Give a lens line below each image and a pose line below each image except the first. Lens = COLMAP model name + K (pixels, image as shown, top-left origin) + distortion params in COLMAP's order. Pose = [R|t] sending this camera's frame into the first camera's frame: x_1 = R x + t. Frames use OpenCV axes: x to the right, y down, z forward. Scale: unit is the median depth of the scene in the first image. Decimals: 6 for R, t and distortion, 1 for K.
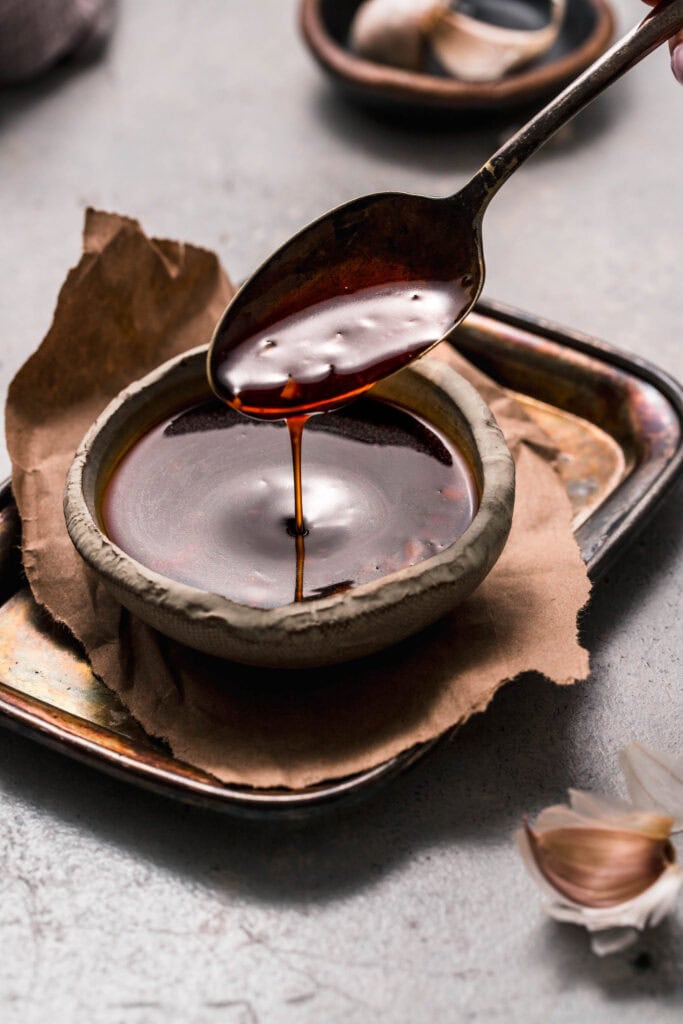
lens RADIAL K [[3803.8, 0, 341.5], [0, 3803.8, 512.0], [0, 0, 1]] dist [0.166511, -1.575566]
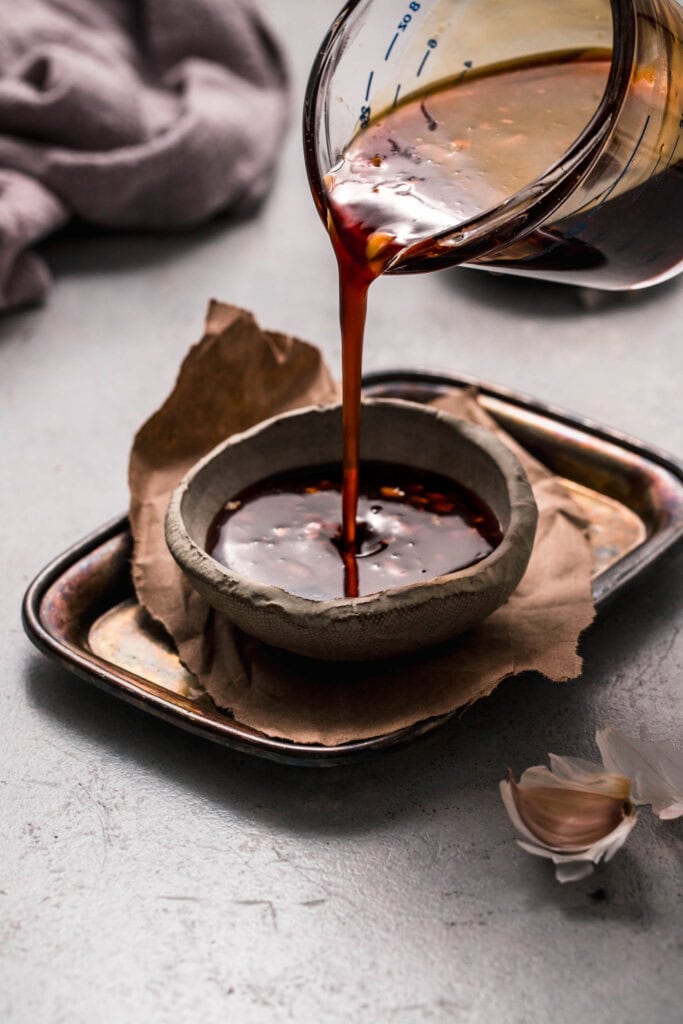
lens RADIAL K [[3803.8, 0, 341.5], [0, 3803.8, 512.0], [0, 0, 1]] dist [0.166511, -1.575566]
pose [[0.994422, 0.055324, -0.089804, 0.094828], [-0.065363, 0.991443, -0.112994, 0.132513], [0.082784, 0.118234, 0.989529, -0.207804]]
